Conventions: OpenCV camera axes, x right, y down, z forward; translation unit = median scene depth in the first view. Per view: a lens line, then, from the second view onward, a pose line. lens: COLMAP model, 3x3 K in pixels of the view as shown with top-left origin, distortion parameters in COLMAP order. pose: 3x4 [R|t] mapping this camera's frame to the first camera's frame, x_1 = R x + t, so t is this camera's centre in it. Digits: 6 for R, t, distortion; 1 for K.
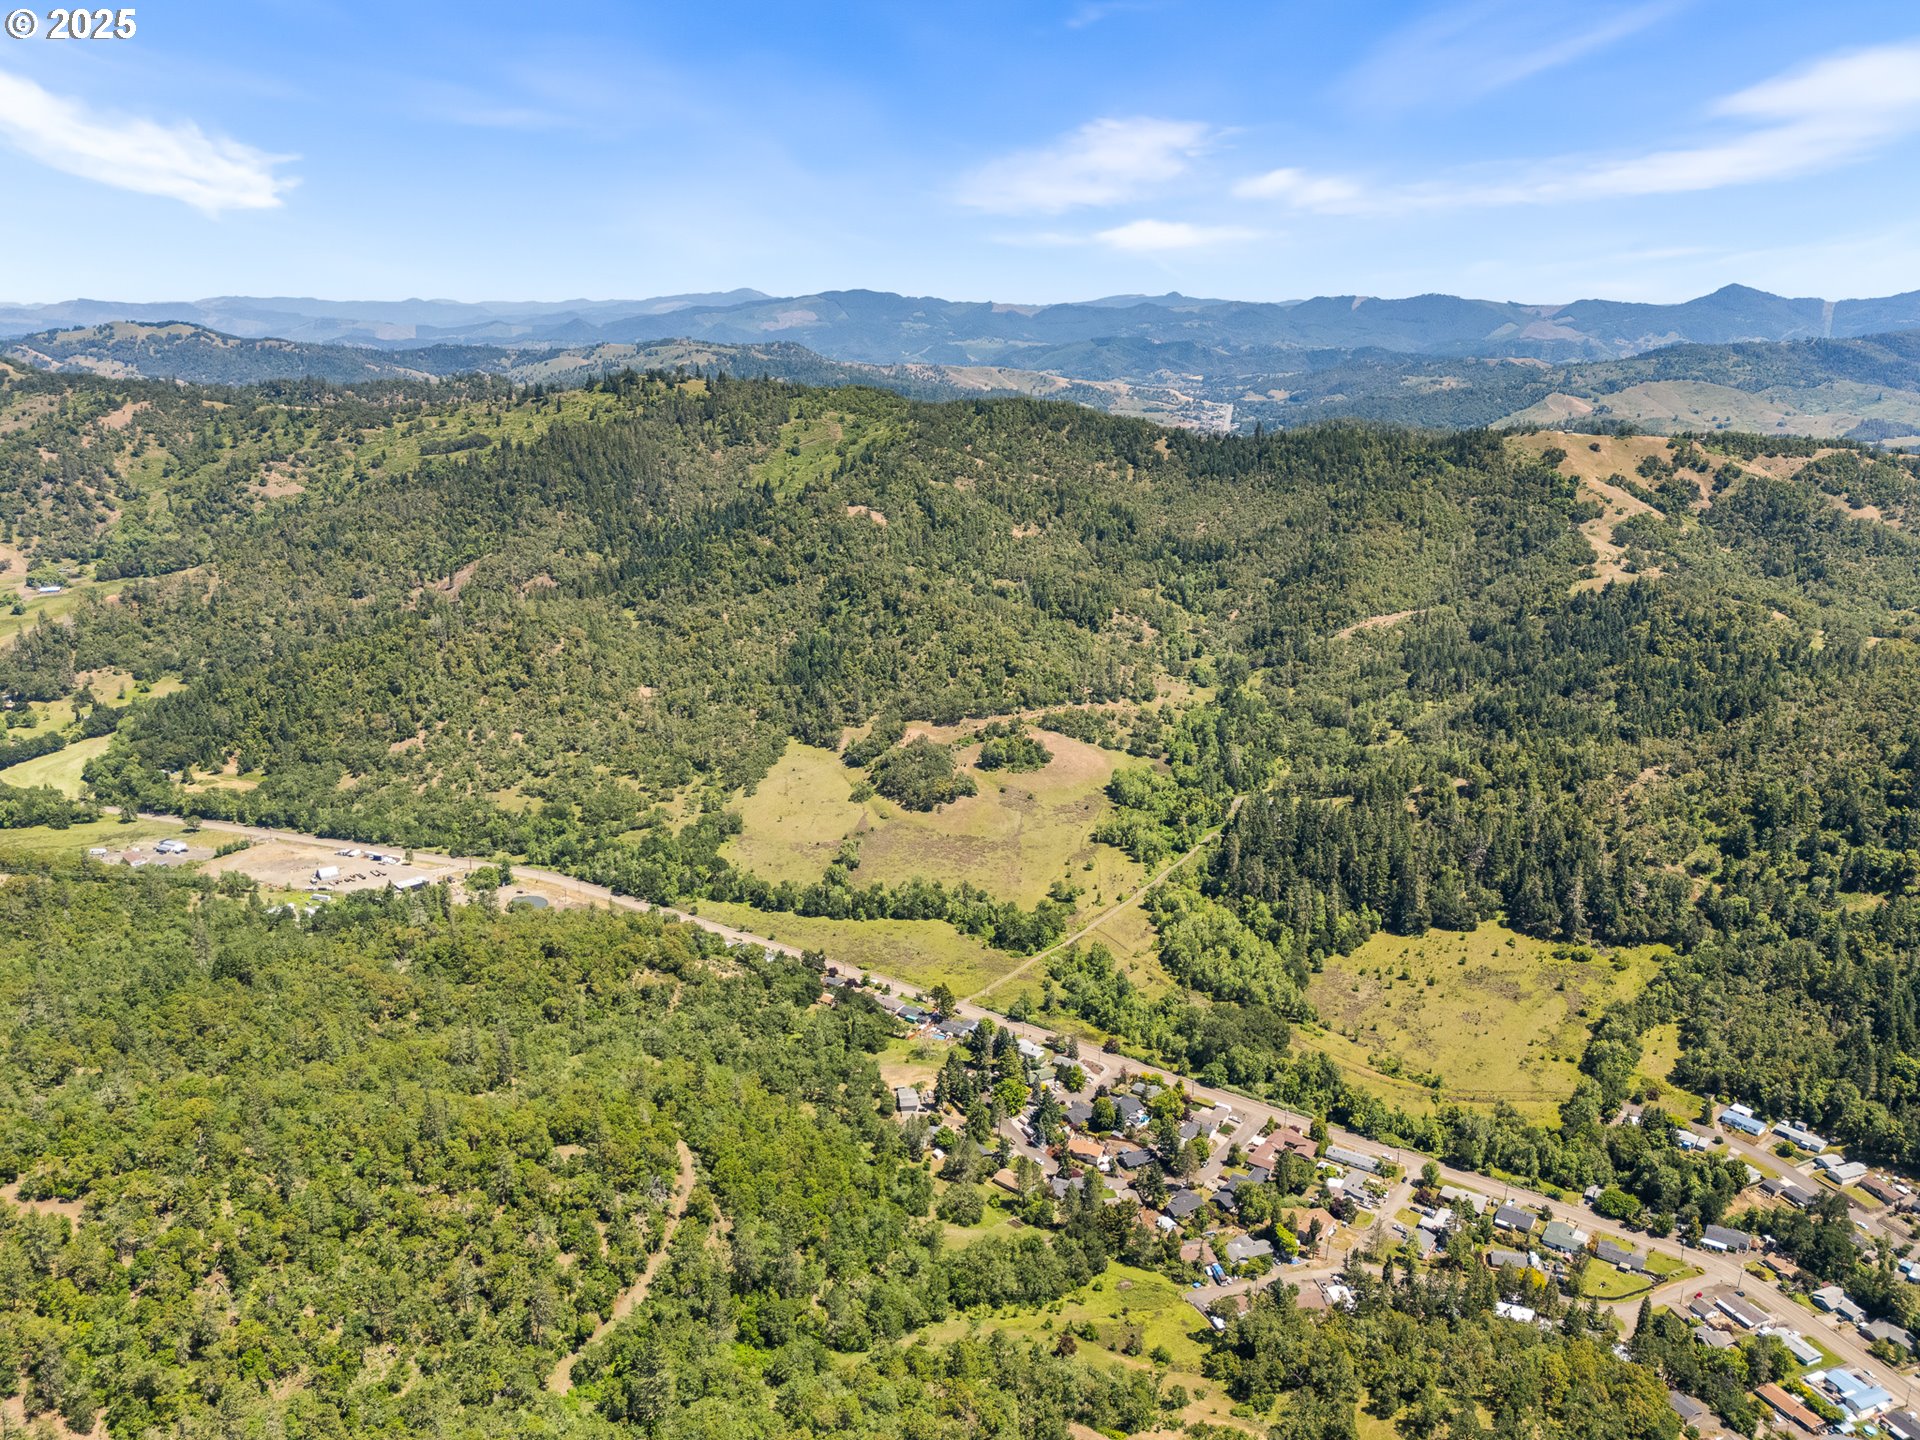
lens RADIAL K [[1423.4, 0, 964.4], [0, 1423.4, 716.3], [0, 0, 1]] dist [0.081395, -0.081031]
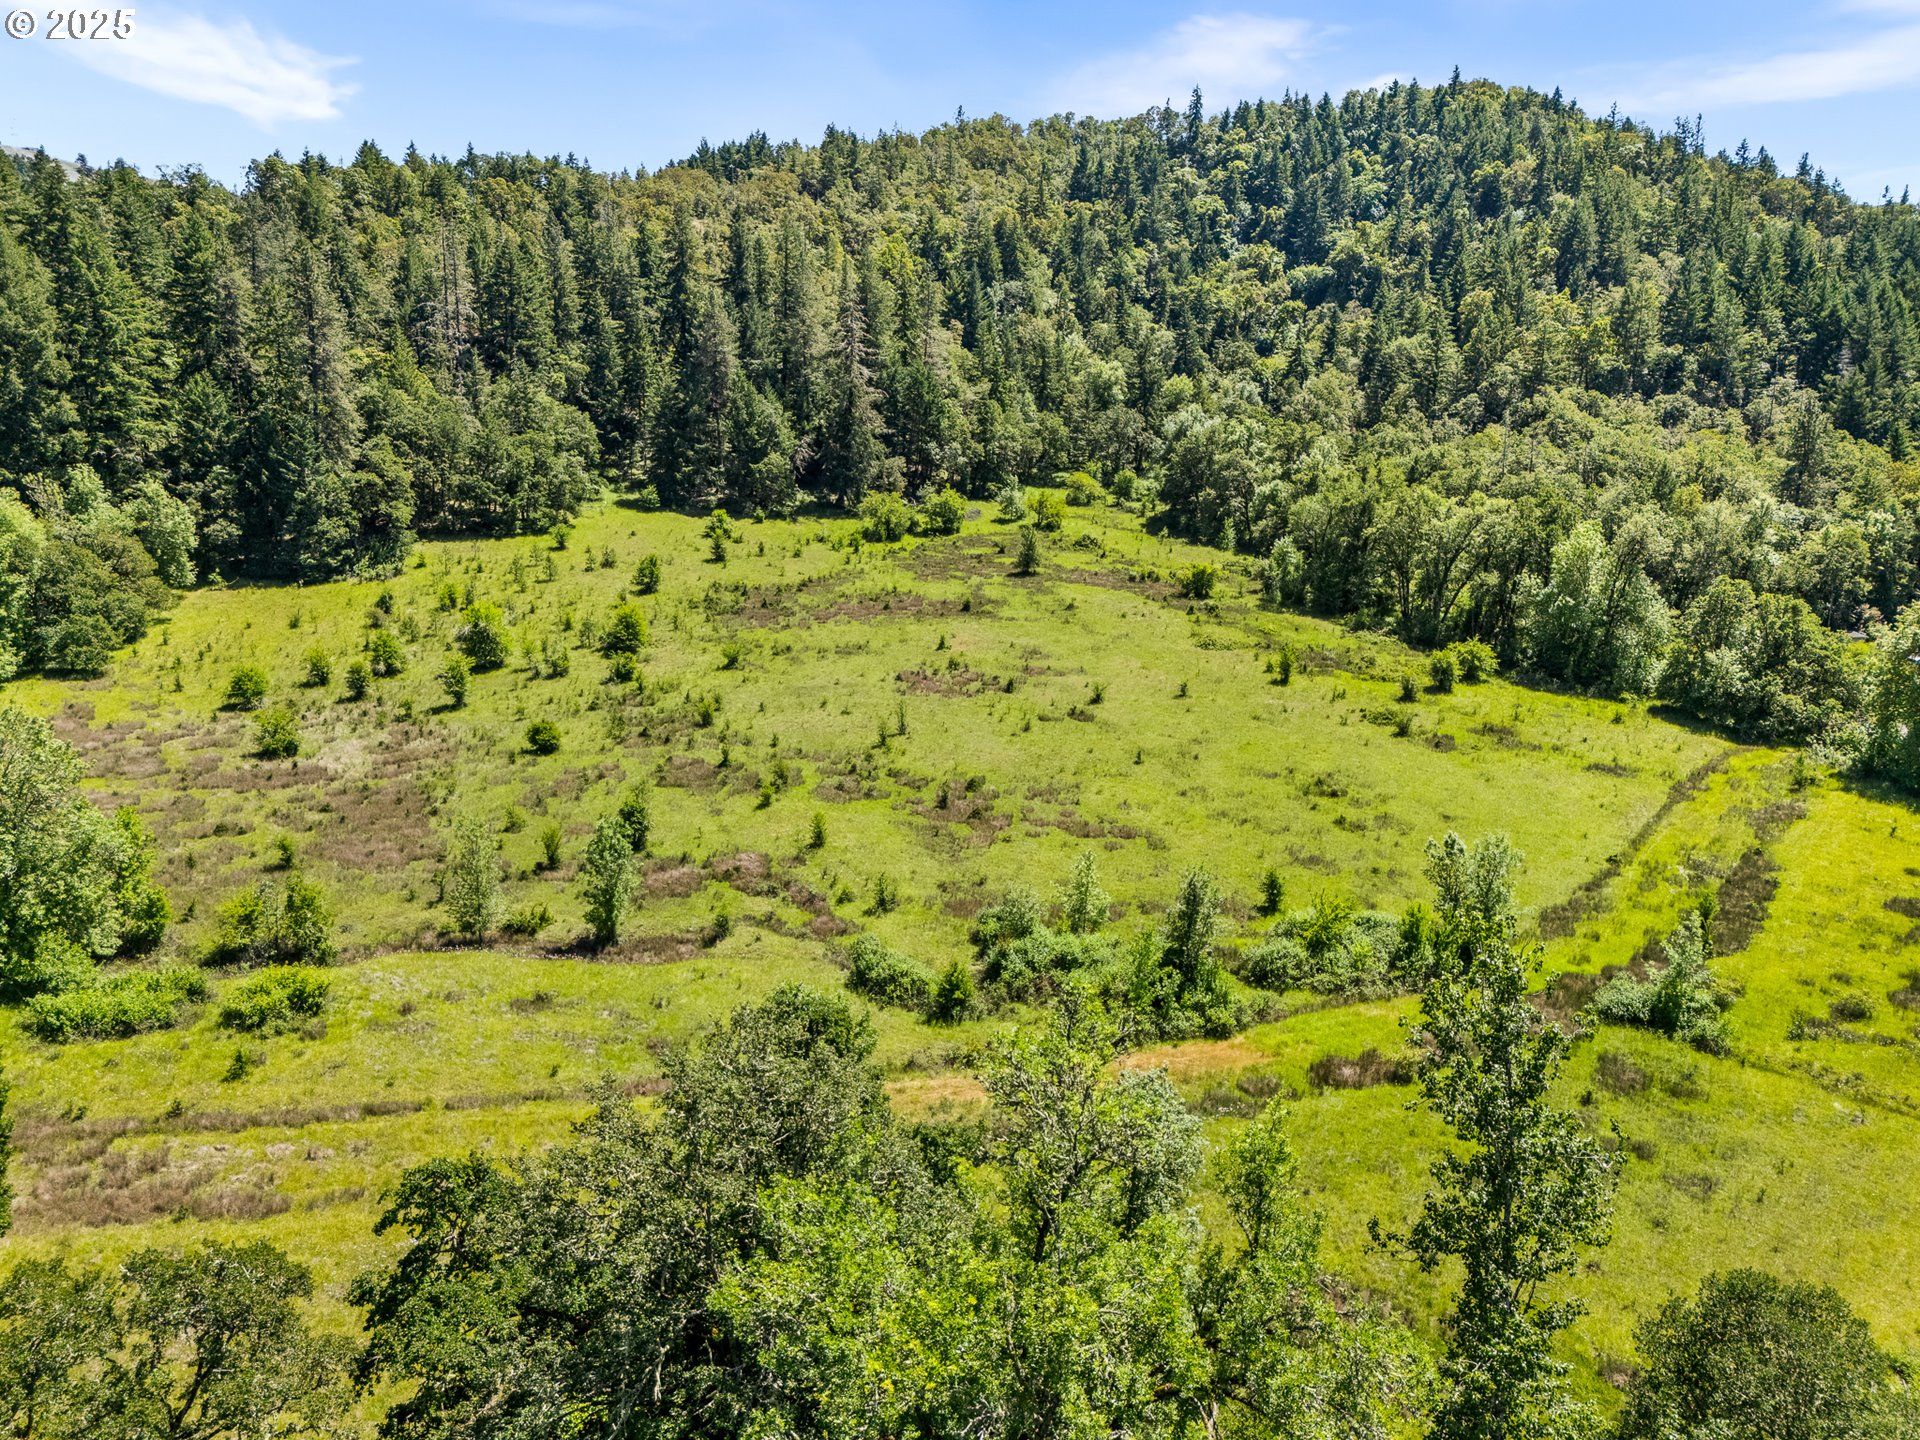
lens RADIAL K [[1423.4, 0, 964.4], [0, 1423.4, 716.3], [0, 0, 1]] dist [0.081395, -0.081031]
pose [[0.529494, -0.162194, 0.832664, 0.149688], [0.225623, 0.973124, 0.046080, 0.160778], [-0.817759, 0.163469, 0.551858, 0.697967]]
